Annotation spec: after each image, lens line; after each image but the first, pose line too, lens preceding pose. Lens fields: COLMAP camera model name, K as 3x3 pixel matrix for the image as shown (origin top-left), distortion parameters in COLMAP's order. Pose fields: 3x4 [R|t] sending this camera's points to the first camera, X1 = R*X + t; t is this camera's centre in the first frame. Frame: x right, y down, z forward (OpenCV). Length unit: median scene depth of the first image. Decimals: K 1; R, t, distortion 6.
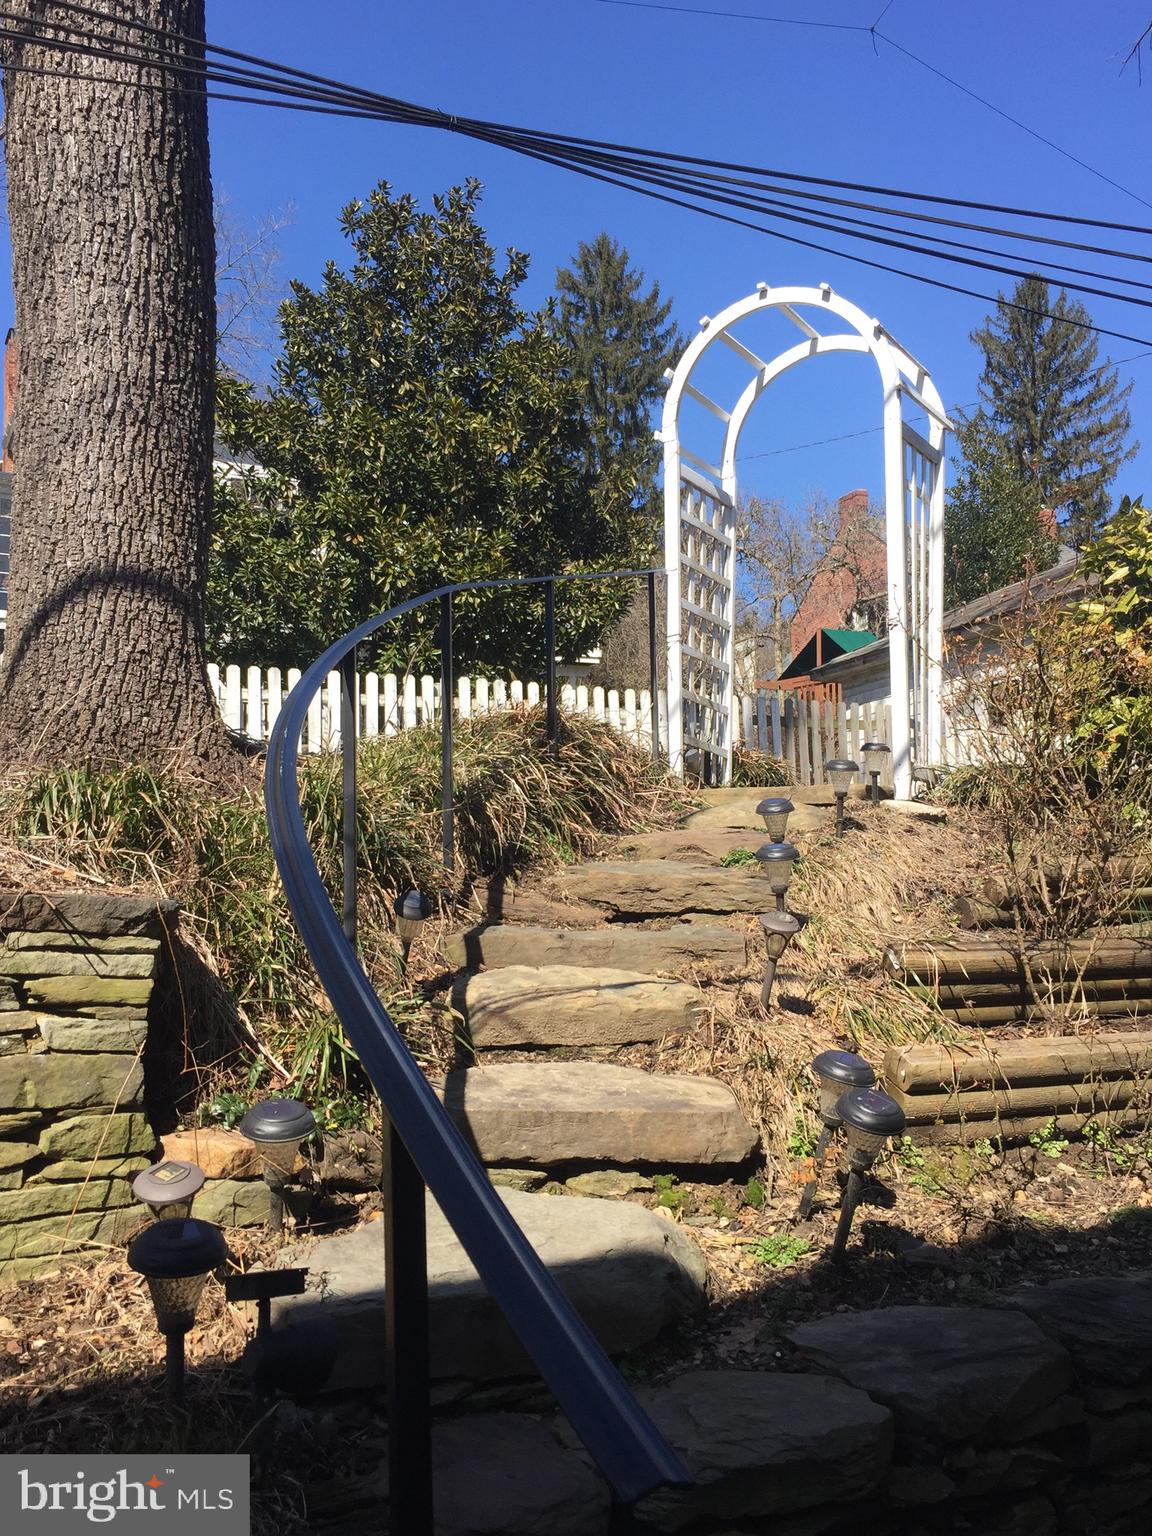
lens RADIAL K [[1386.4, 0, 589.6], [0, 1386.4, 824.4], [0, 0, 1]] dist [0.002363, 0.003925]
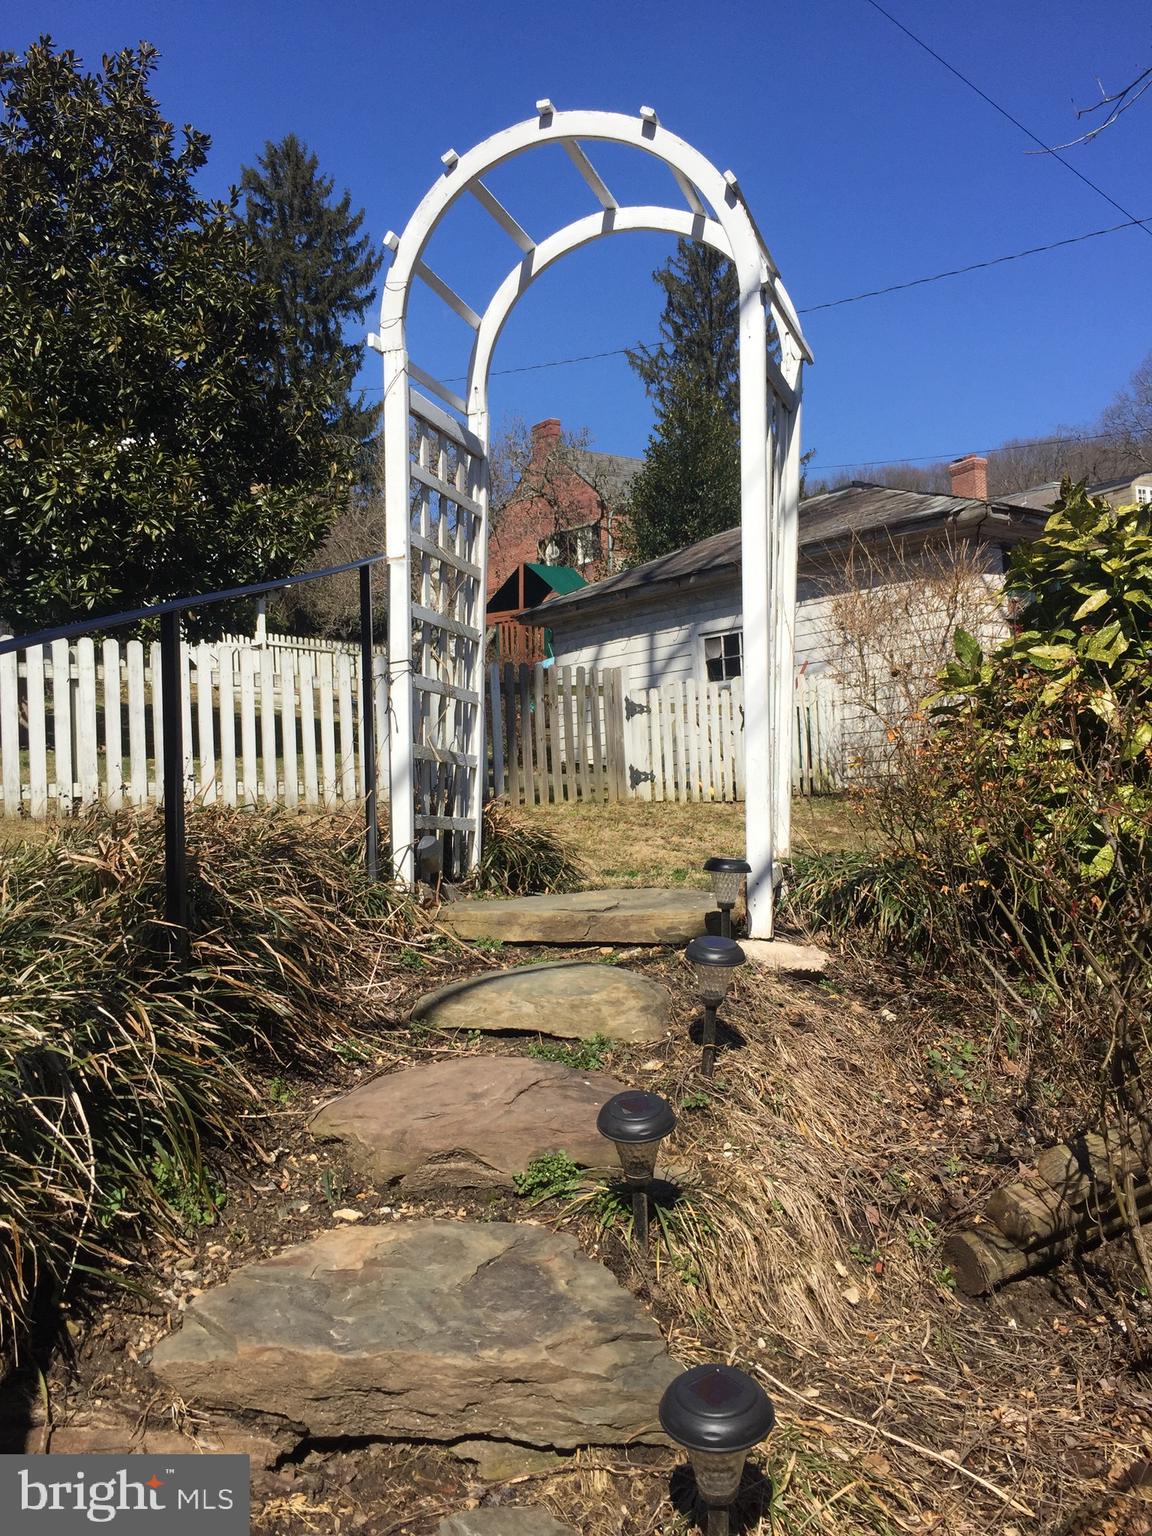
lens RADIAL K [[1329.7, 0, 576.0], [0, 1329.7, 768.0], [0, 0, 1]] dist [0.063737, 0.004392]
pose [[0.976437, 0.000542, 0.215801, 0.007211], [-0.005822, 0.999699, 0.023833, -0.094297], [-0.215723, -0.024528, 0.976147, 0.354625]]
